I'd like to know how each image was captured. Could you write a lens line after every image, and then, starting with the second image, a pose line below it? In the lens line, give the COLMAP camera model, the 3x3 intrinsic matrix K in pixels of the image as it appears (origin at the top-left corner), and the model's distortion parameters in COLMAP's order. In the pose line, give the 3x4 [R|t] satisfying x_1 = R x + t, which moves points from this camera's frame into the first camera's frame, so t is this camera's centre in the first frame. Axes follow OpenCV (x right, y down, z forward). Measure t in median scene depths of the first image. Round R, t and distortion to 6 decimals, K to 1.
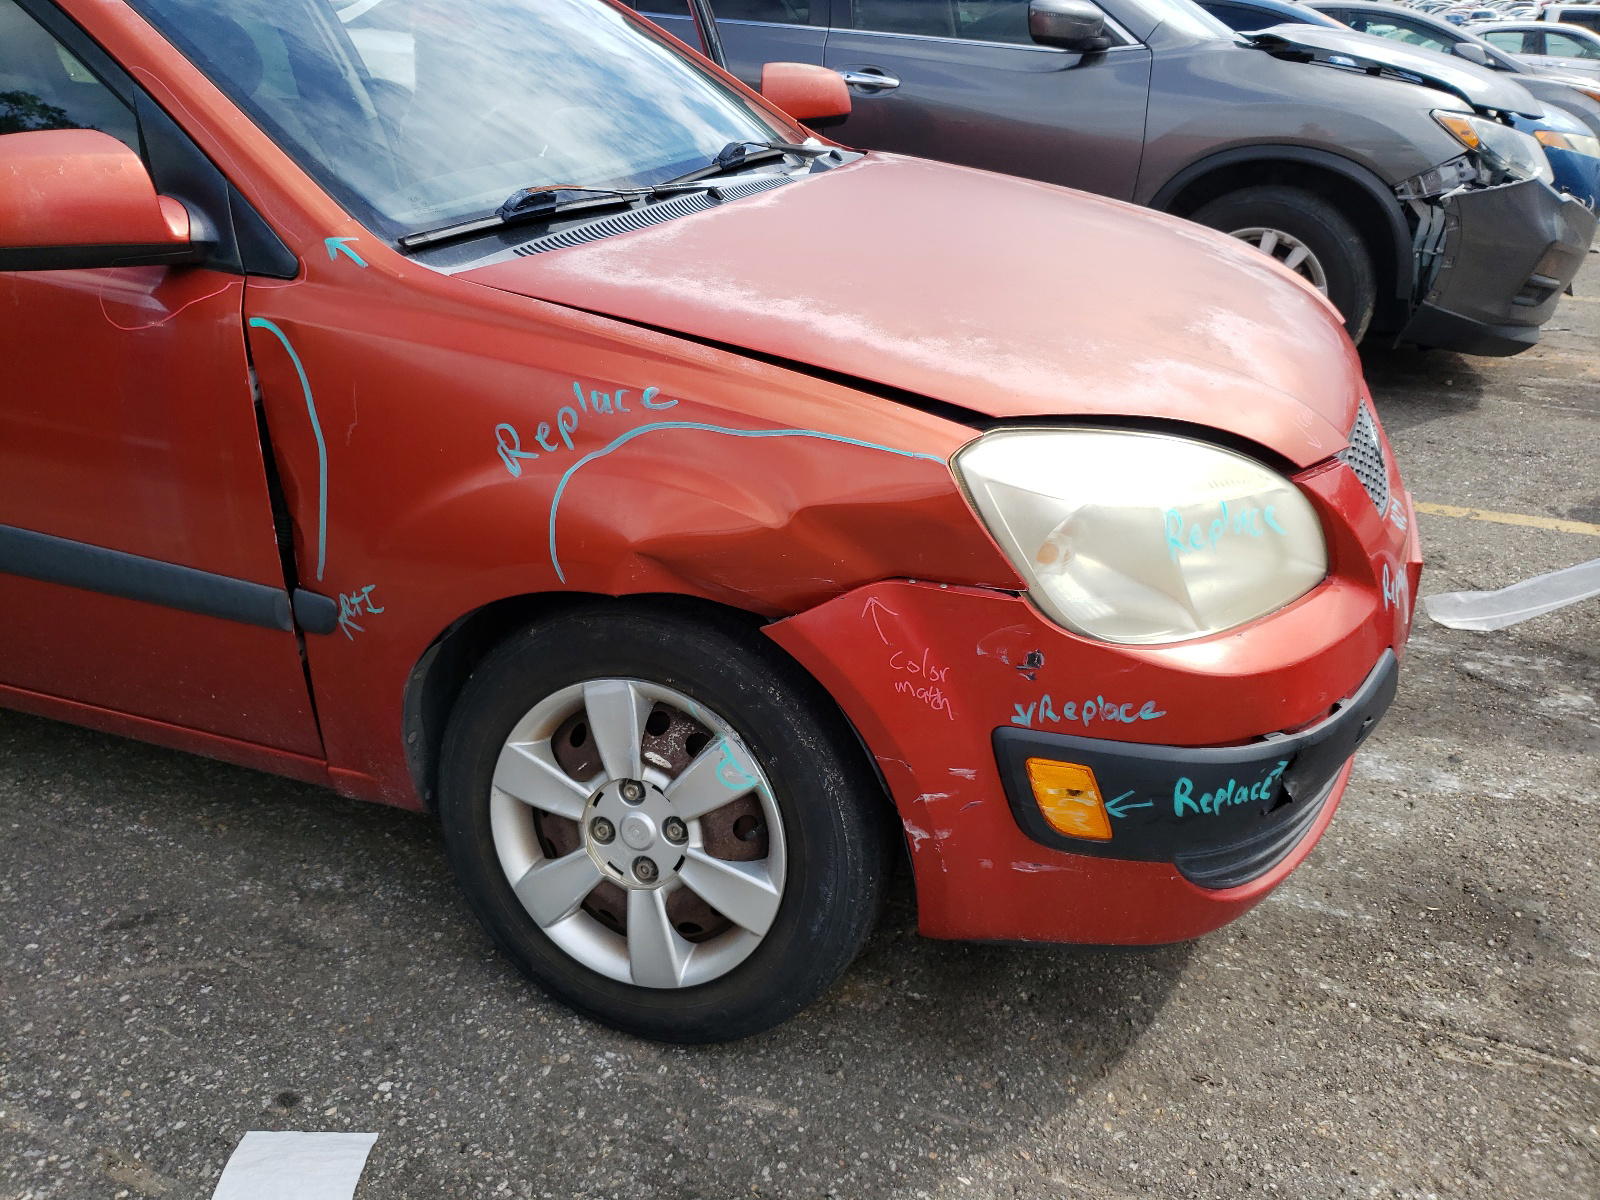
lens RADIAL K [[1244.7, 0, 793.7], [0, 1244.7, 600.4], [0, 0, 1]] dist [0.023185, 0.004067]
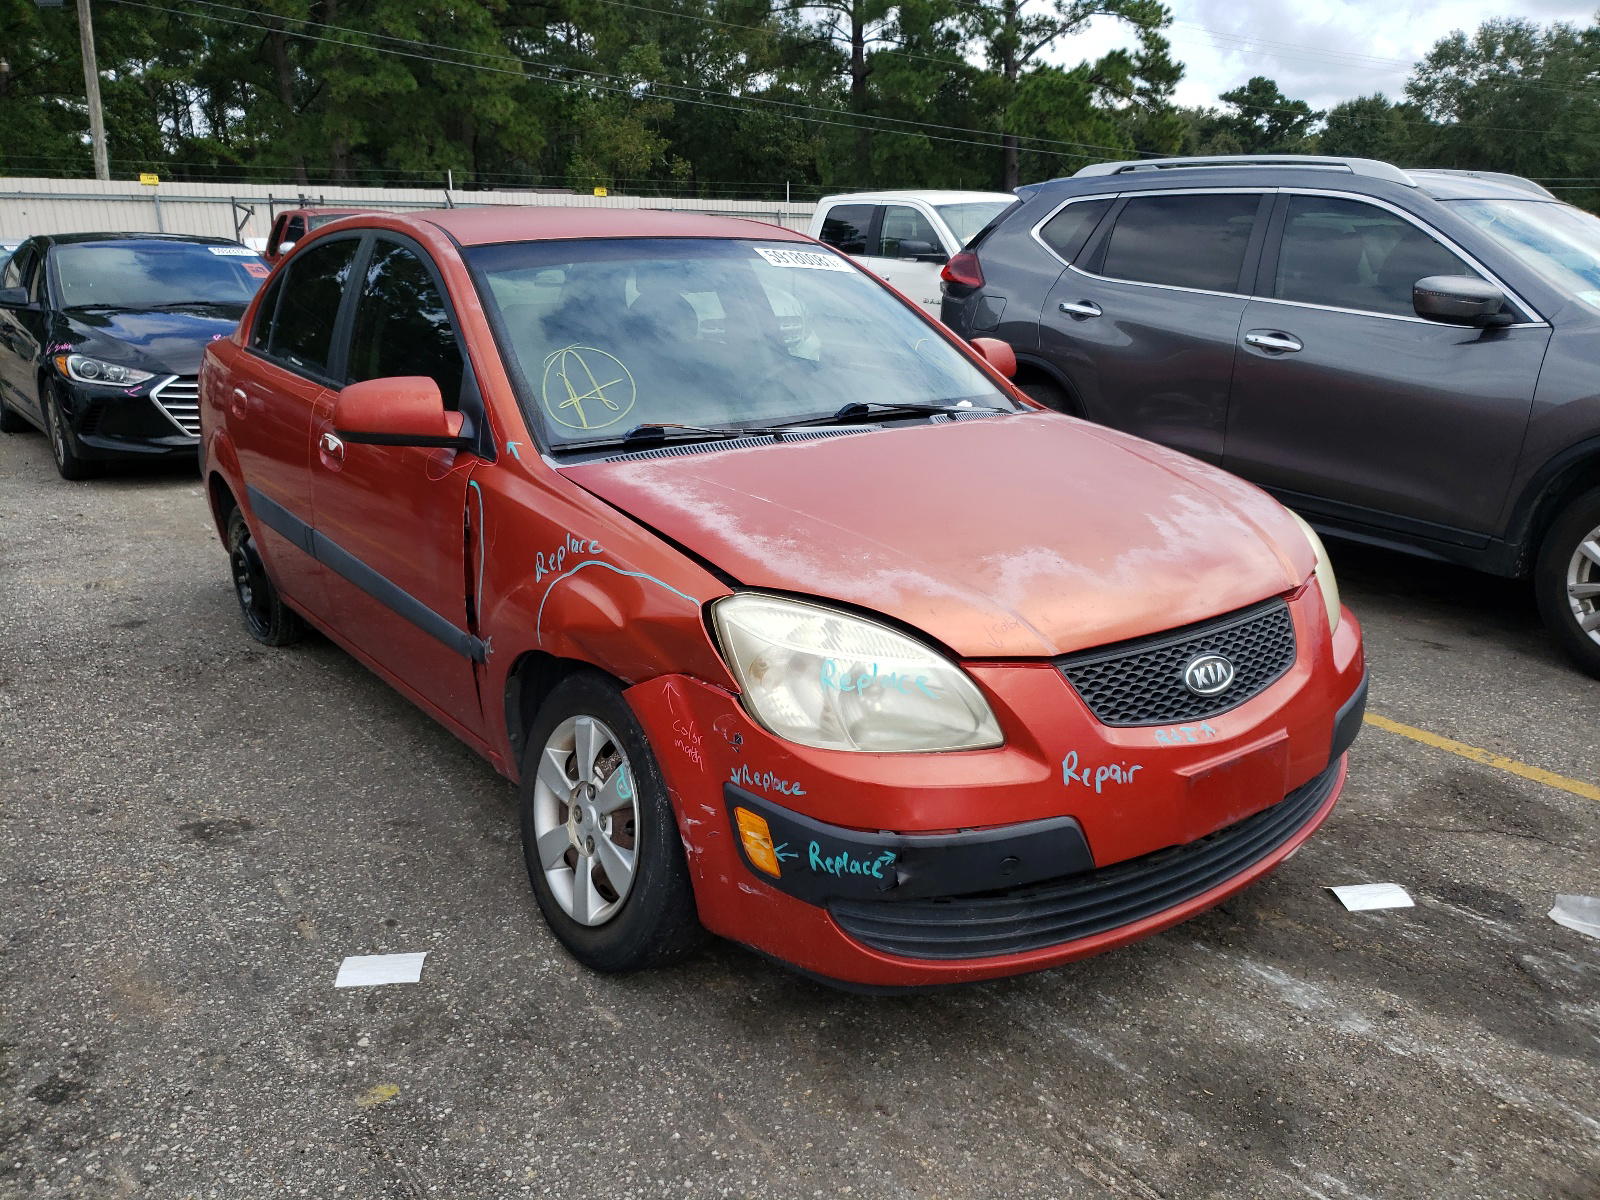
lens RADIAL K [[1244.7, 0, 791.3], [0, 1244.7, 602.9], [0, 0, 1]] dist [0.023185, 0.004067]
pose [[0.851374, 0.151352, -0.502249, 0.887410], [-0.227447, 0.969296, -0.093455, 0.010792], [0.472684, 0.193800, 0.859658, -0.304336]]
